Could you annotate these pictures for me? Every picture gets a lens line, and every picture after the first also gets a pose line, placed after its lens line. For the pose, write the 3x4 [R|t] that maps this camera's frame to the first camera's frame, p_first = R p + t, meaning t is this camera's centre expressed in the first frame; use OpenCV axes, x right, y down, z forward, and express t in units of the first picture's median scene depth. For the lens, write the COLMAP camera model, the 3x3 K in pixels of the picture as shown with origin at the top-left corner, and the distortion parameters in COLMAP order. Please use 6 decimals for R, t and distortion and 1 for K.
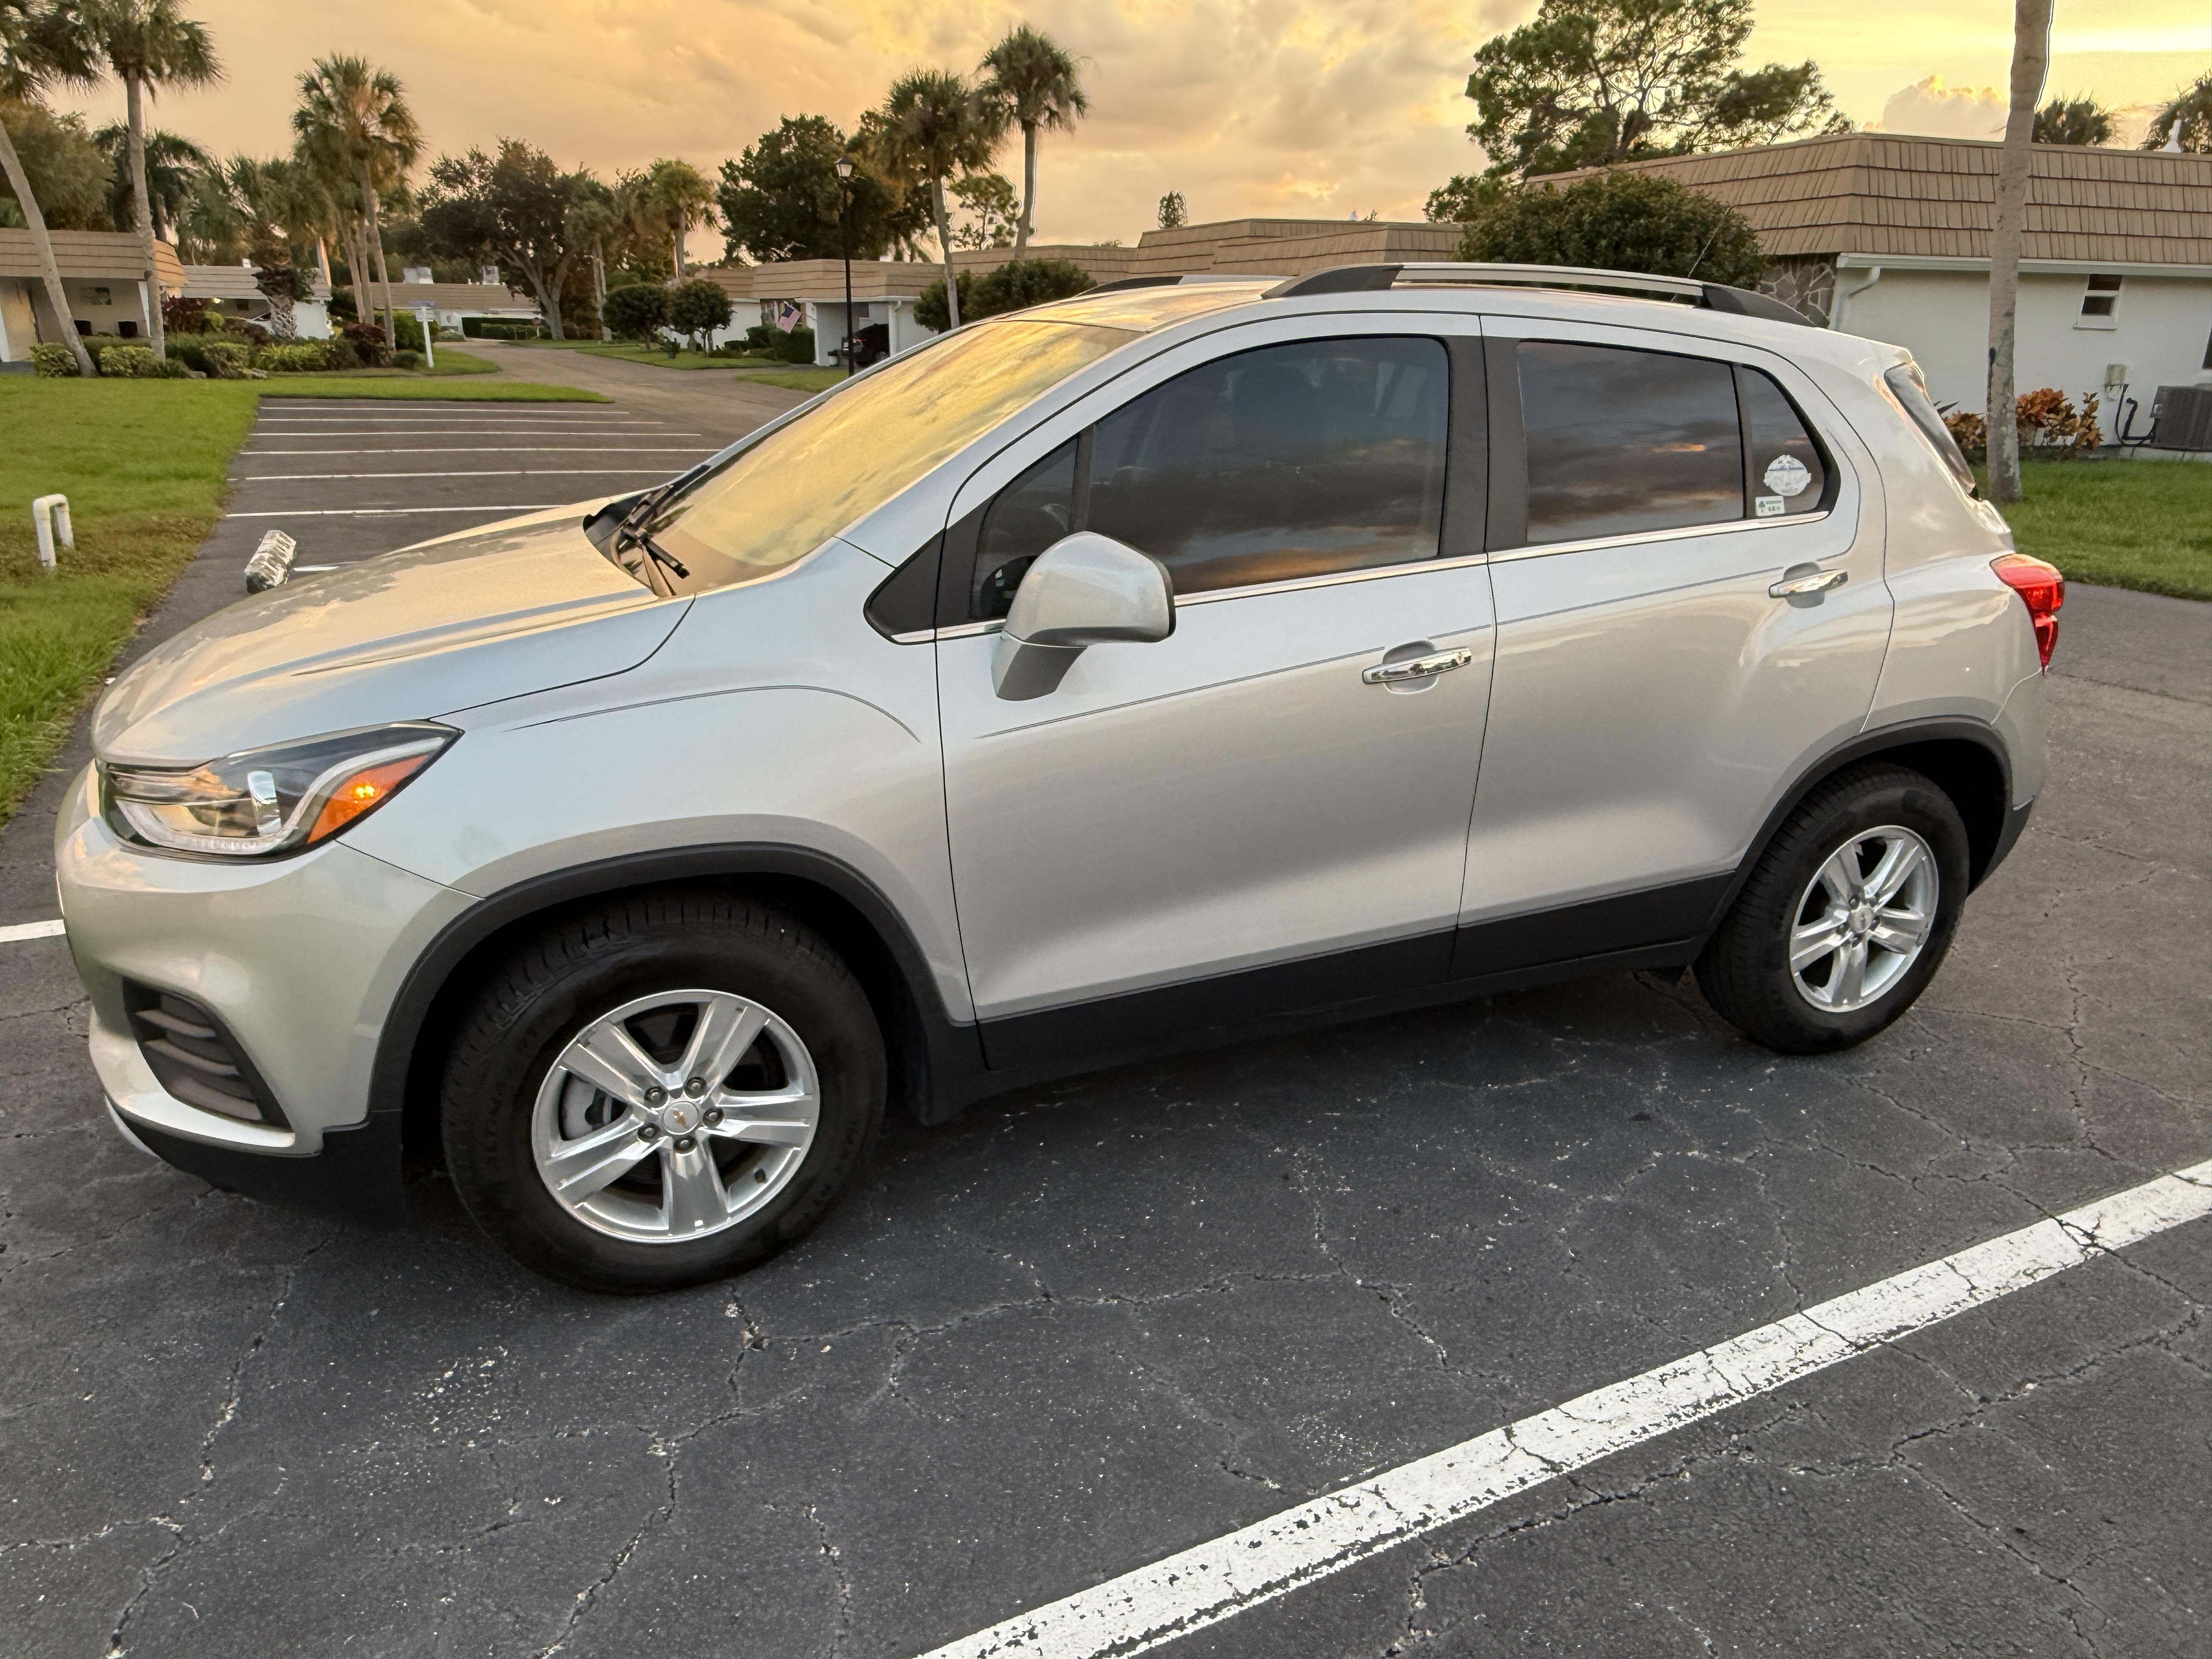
lens RADIAL K [[1495.5, 0, 1100.5], [0, 1495.5, 818.0], [0, 0, 1]] dist [0.001105, -0.000008]
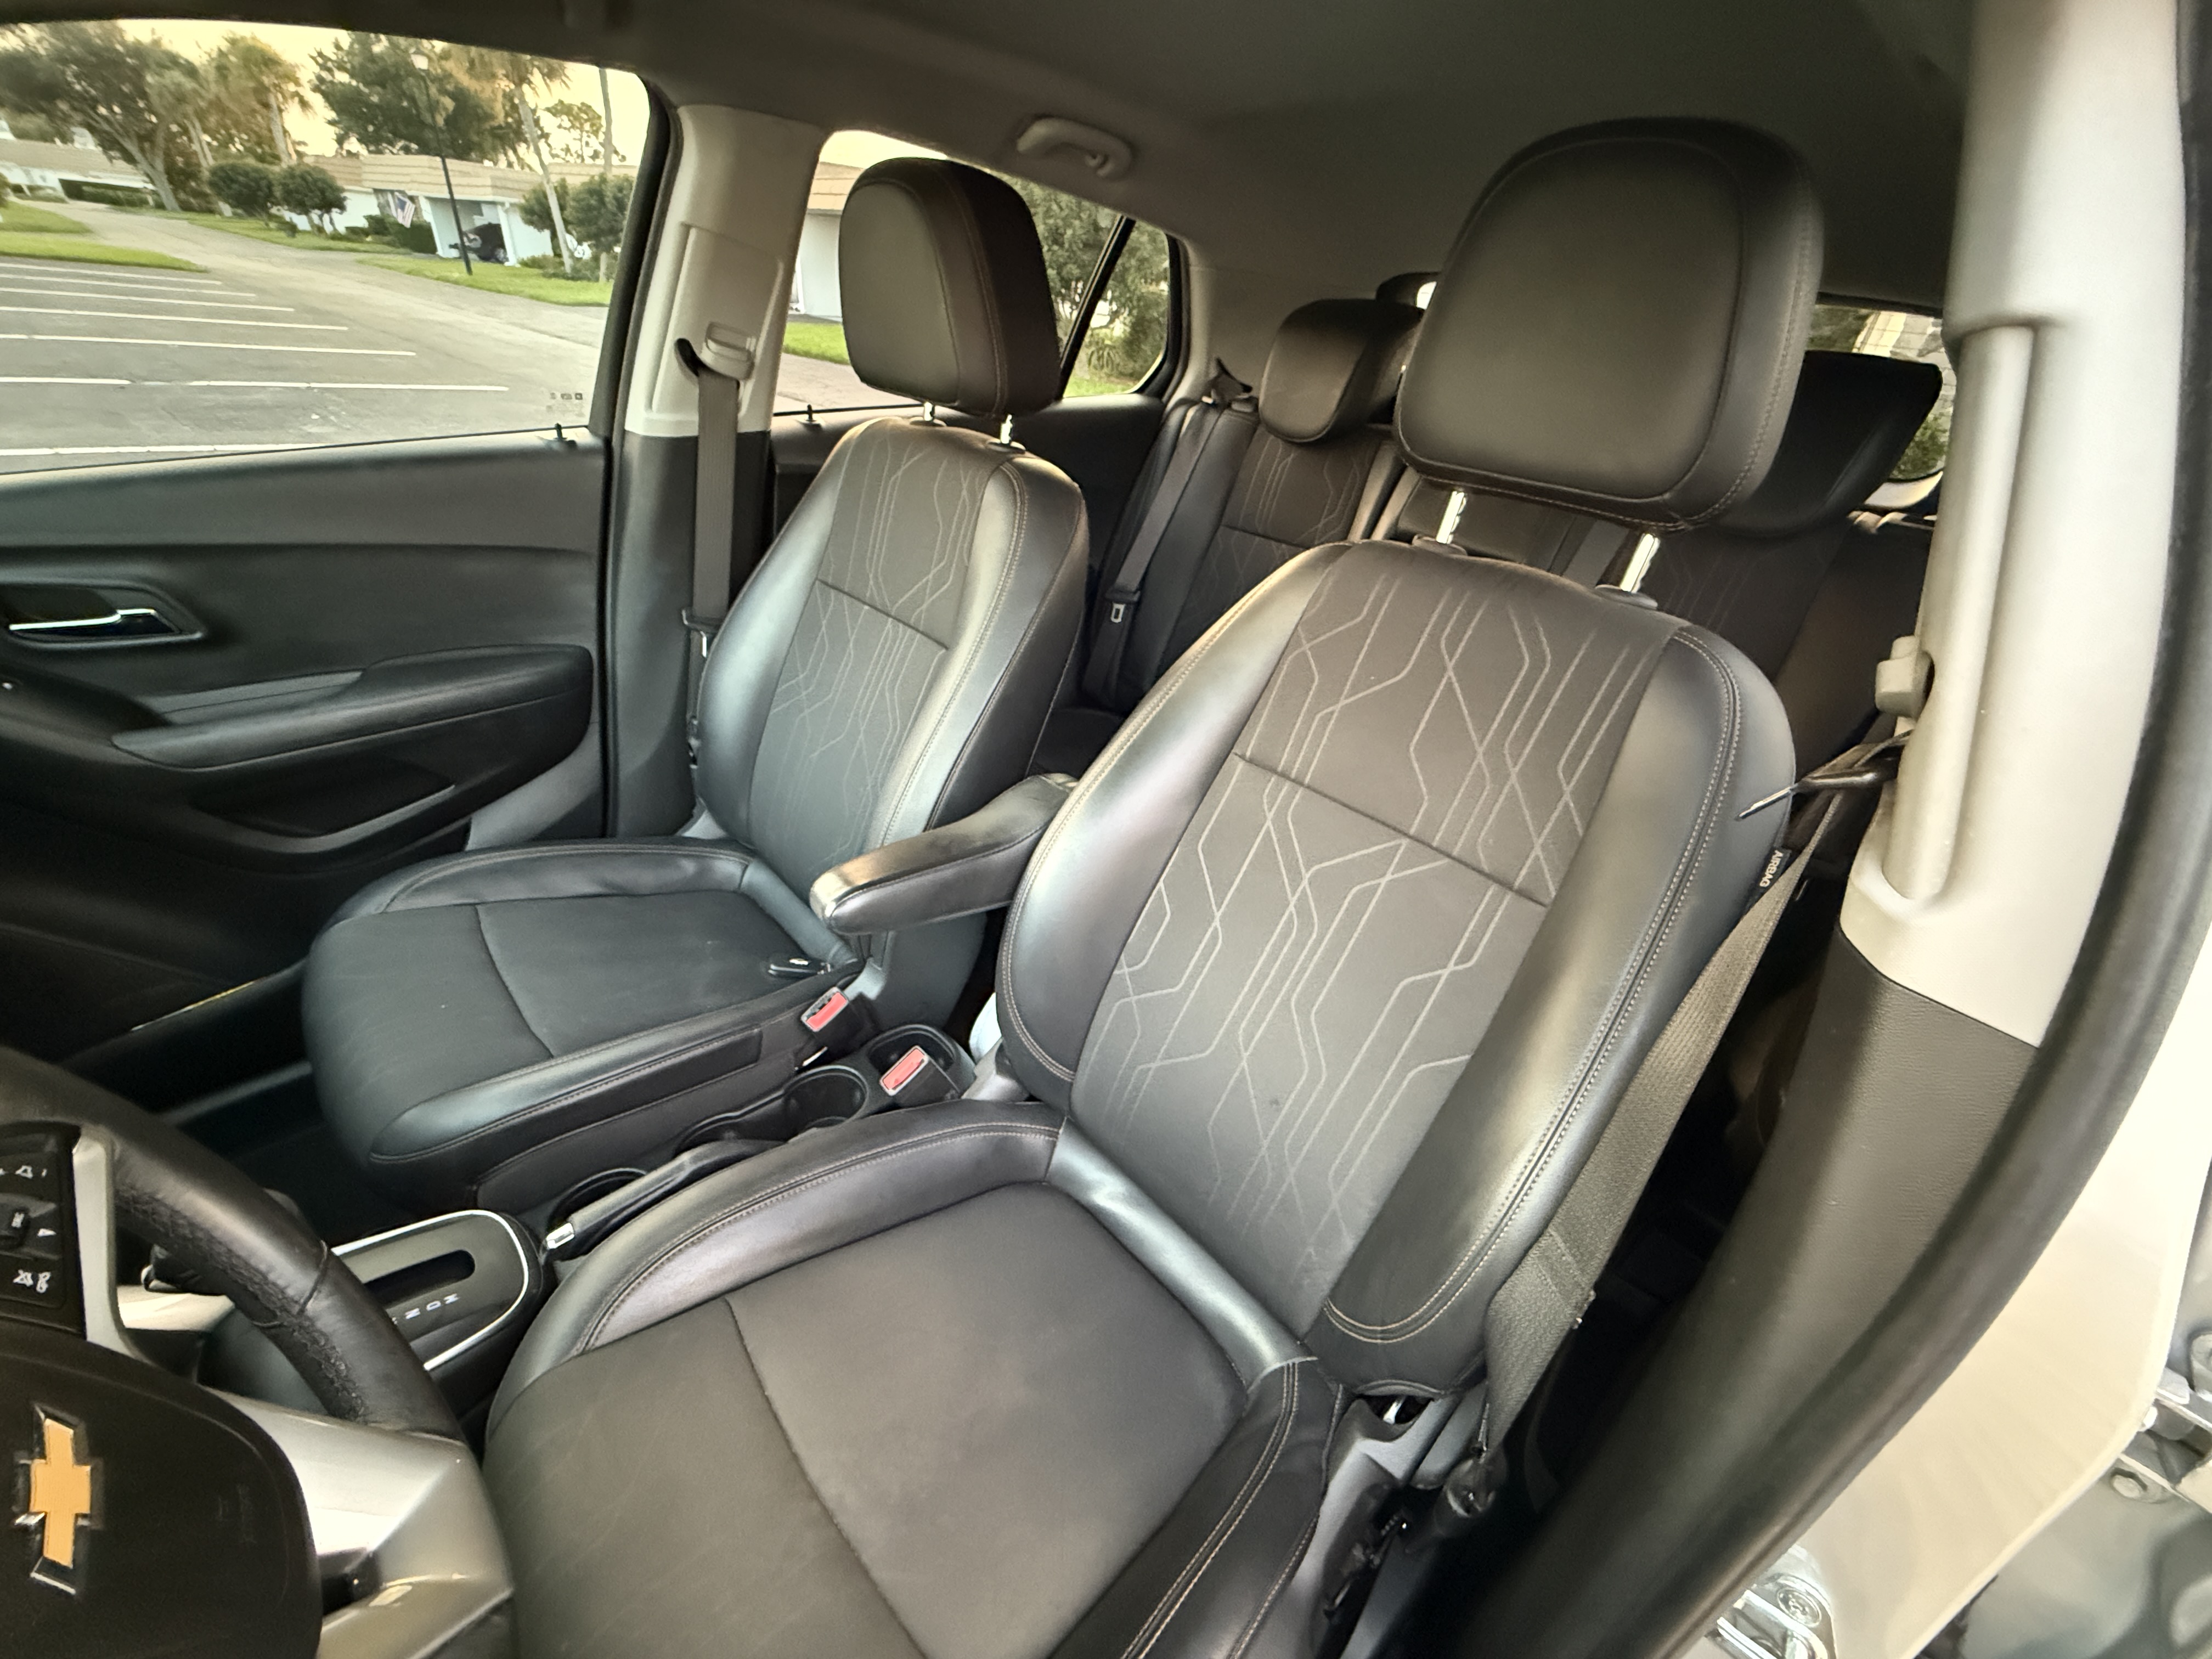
lens RADIAL K [[887.1, 0, 1108.6], [0, 887.1, 823.7], [0, 0, 1]] dist [-0.001171, -0.000006]
pose [[0.928500, -0.124155, 0.349962, 0.026260], [0.037077, 0.968736, 0.245307, -0.074853], [-0.369477, -0.214792, 0.904075, 0.295838]]
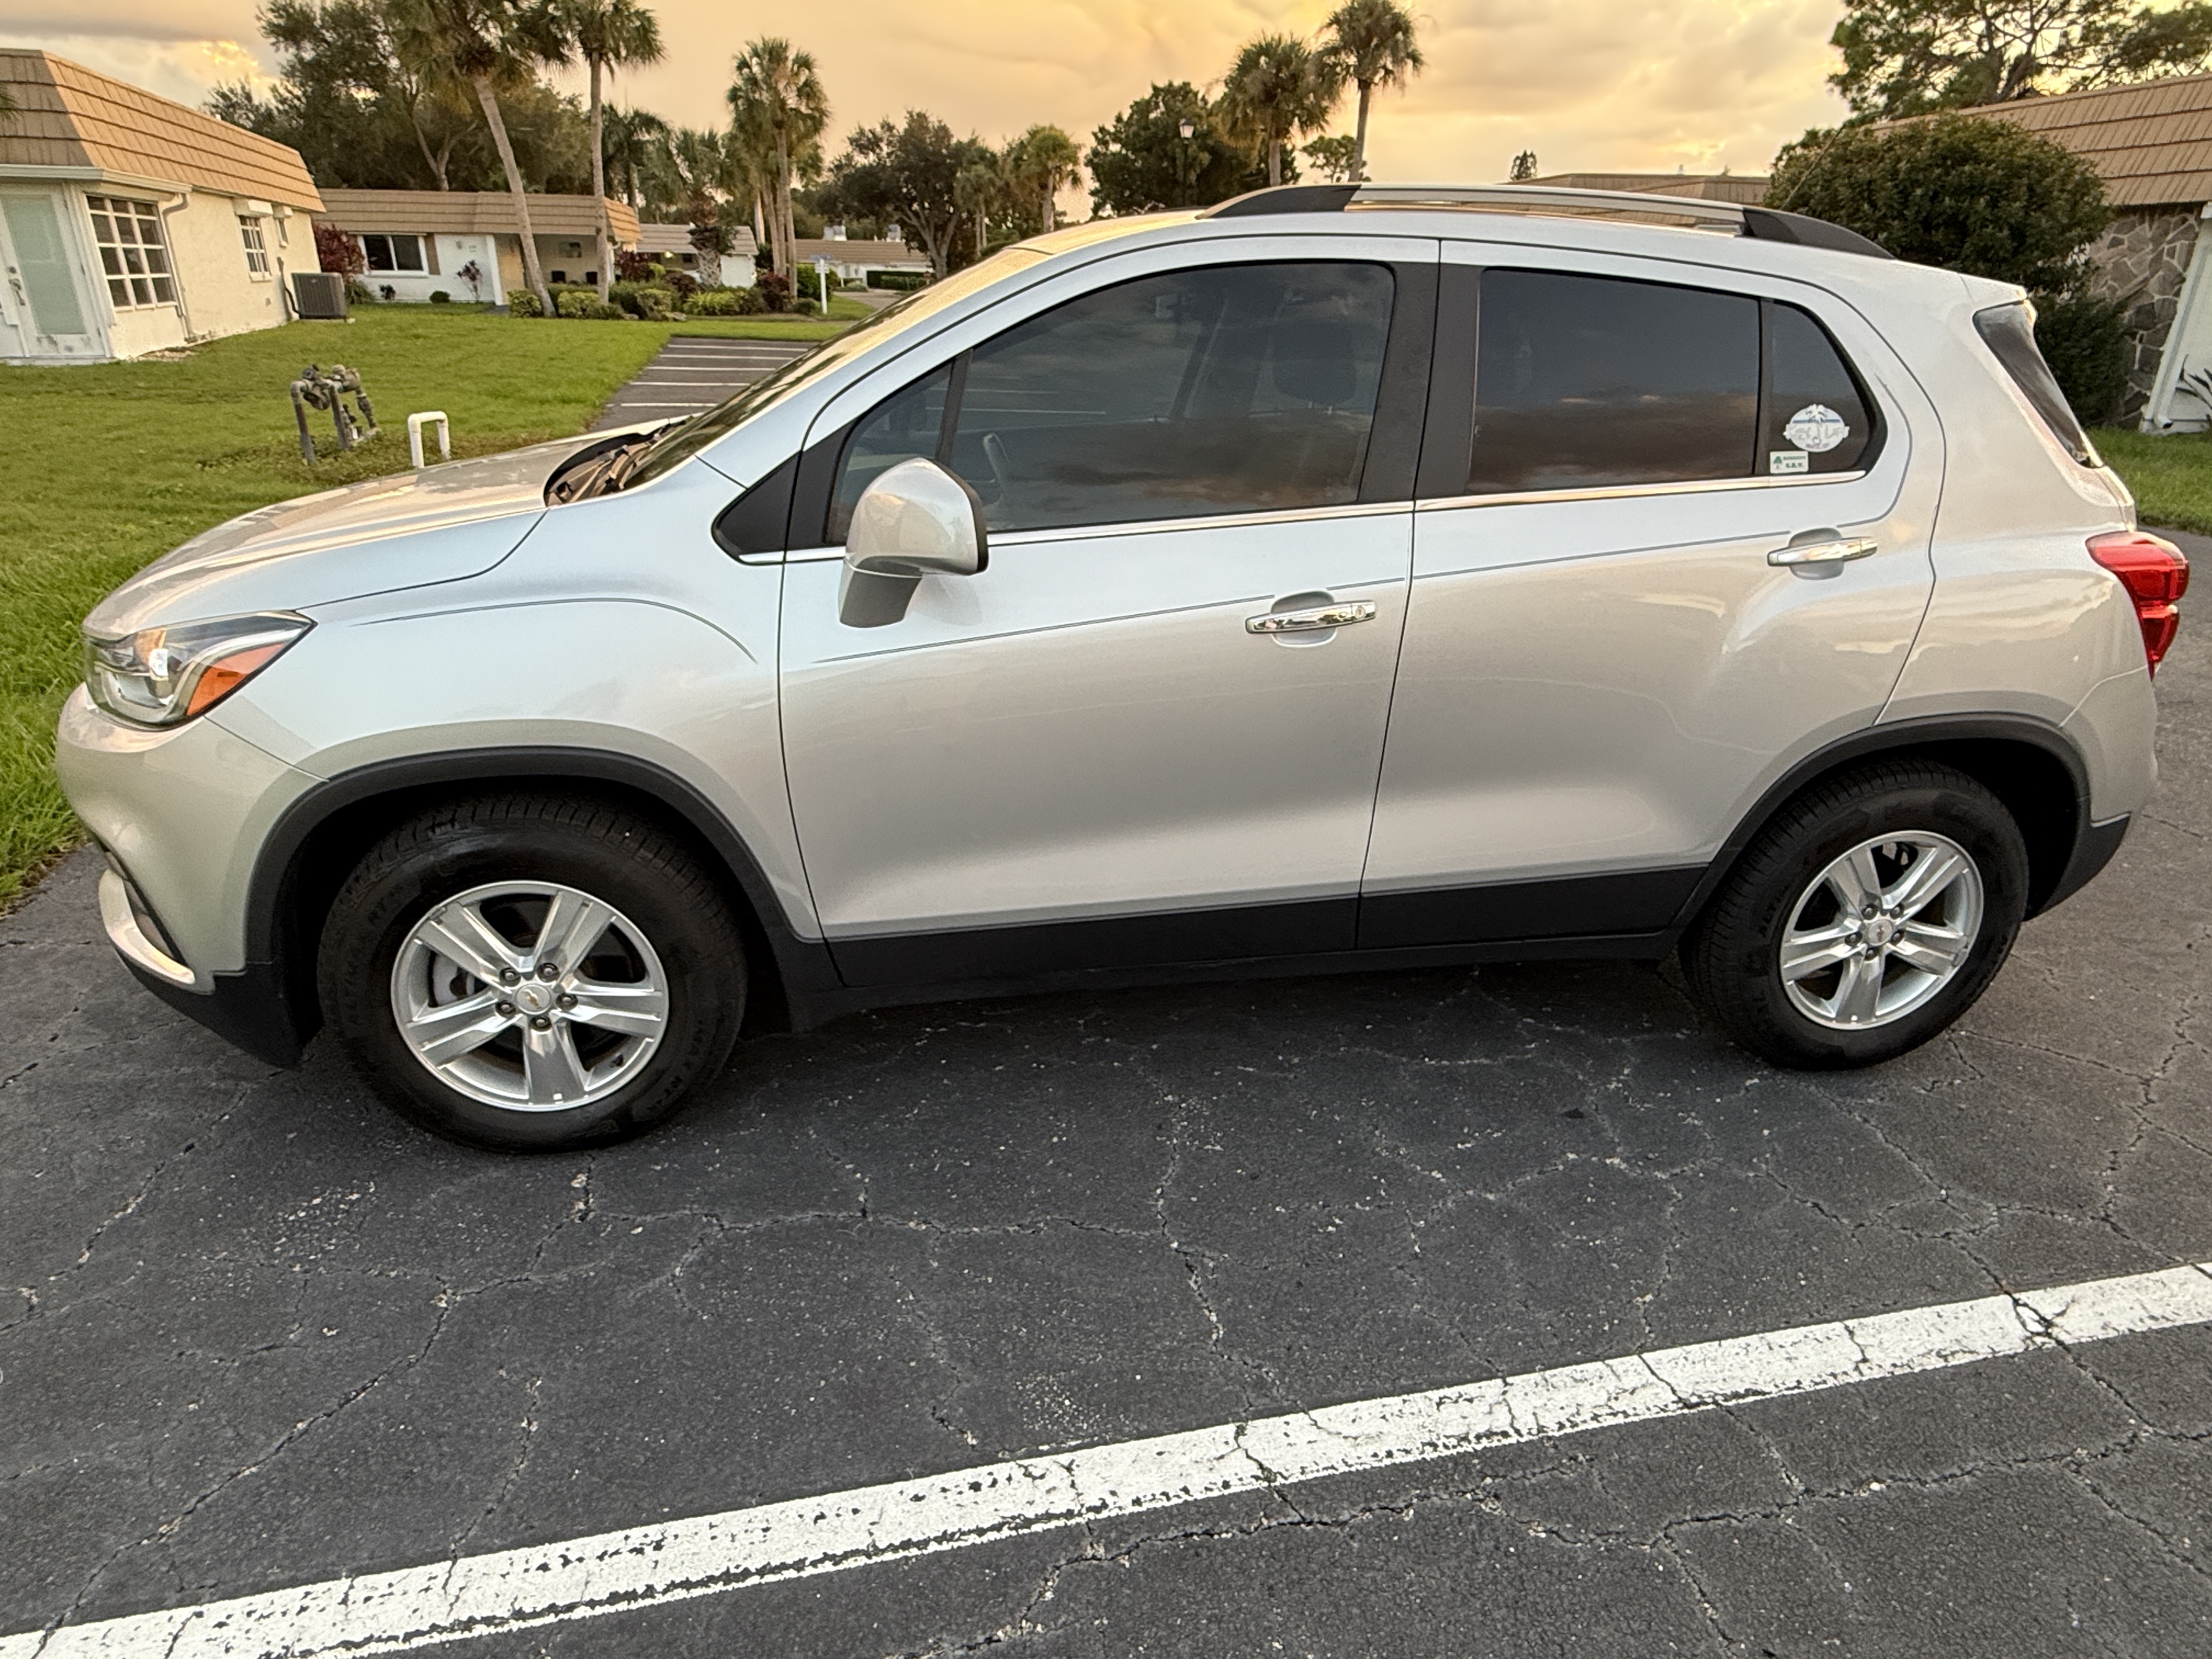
lens RADIAL K [[1357.2, 0, 1101.7], [0, 1357.2, 818.2], [0, 0, 1]] dist [-0.000453, 0.001325]
pose [[0.972997, 0.091150, -0.212059, 0.081911], [-0.078591, 0.994657, 0.066937, -0.006722], [0.217027, -0.048463, 0.974962, 0.038575]]
